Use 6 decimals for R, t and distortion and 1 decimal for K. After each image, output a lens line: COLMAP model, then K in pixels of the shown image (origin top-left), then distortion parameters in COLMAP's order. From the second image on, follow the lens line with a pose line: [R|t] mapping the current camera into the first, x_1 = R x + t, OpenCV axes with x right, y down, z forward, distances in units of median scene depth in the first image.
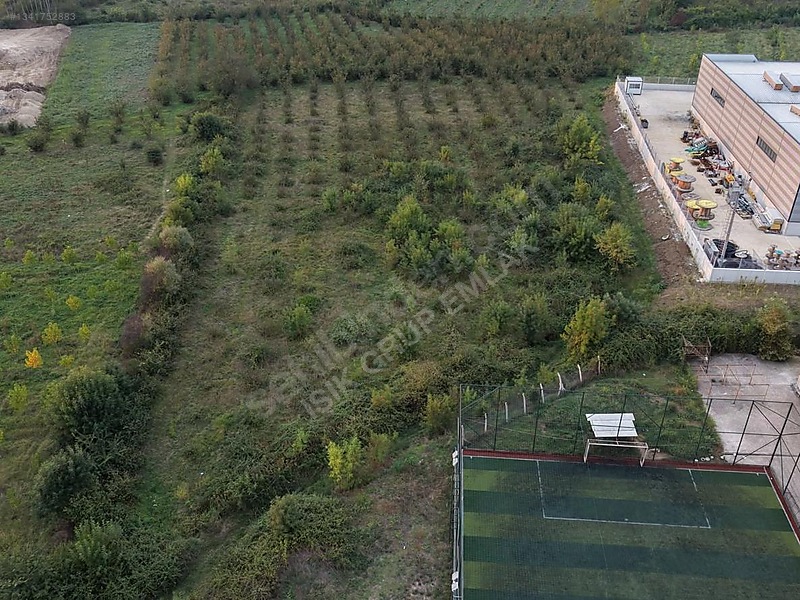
lens RADIAL K [[743.9, 0, 400.0], [0, 743.9, 300.0], [0, 0, 1]] dist [0.014407, -0.008341]
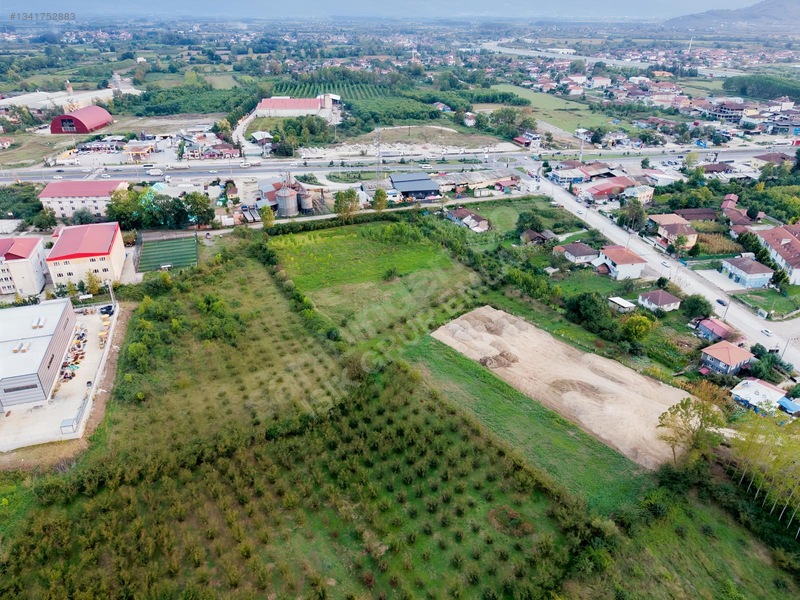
lens RADIAL K [[551.9, 0, 400.0], [0, 551.9, 300.0], [0, 0, 1]] dist [0.030584, -0.029969]
pose [[-0.922669, 0.169296, -0.346441, 0.101173], [-0.214772, 0.520553, 0.826377, -2.039277], [0.320242, 0.836878, -0.443938, 2.153153]]
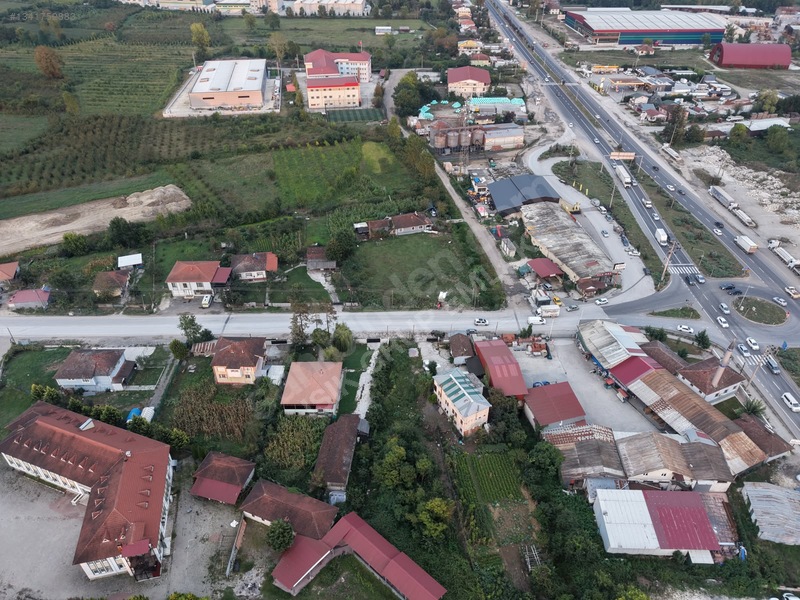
lens RADIAL K [[551.9, 0, 400.0], [0, 551.9, 300.0], [0, 0, 1]] dist [0.030584, -0.029969]
pose [[-0.230130, -0.568435, 0.789887, -3.580456], [0.519481, 0.614599, 0.593639, -1.069185], [-0.822909, 0.546946, 0.153854, 0.319294]]
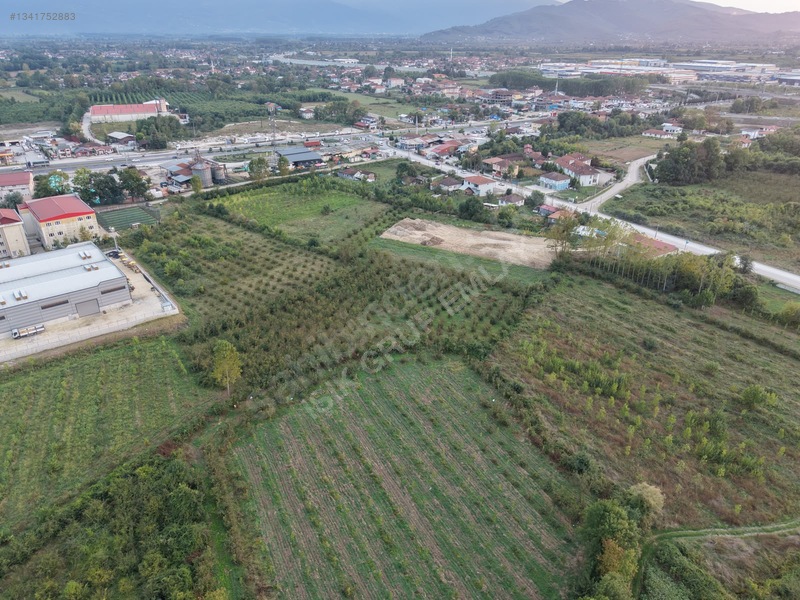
lens RADIAL K [[551.9, 0, 400.0], [0, 551.9, 300.0], [0, 0, 1]] dist [0.030584, -0.029969]
pose [[-0.715259, 0.300752, -0.630835, 1.116876], [-0.378726, 0.591818, 0.711561, -2.175741], [0.587342, 0.747864, -0.309401, 2.573247]]
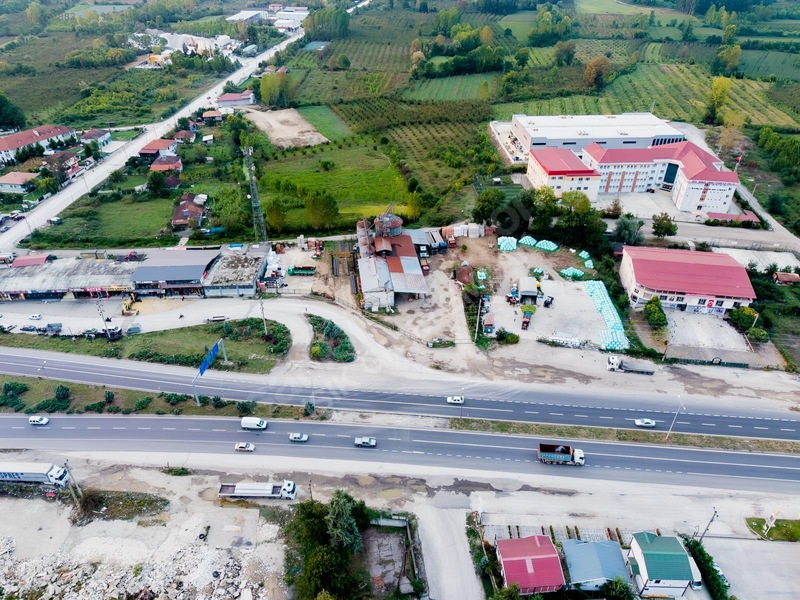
lens RADIAL K [[551.9, 0, 400.0], [0, 551.9, 300.0], [0, 0, 1]] dist [0.030584, -0.029969]
pose [[0.989734, -0.077050, 0.120370, -0.749096], [0.073015, 0.996622, 0.037587, 0.604430], [-0.122860, -0.028412, 0.992017, -2.293301]]
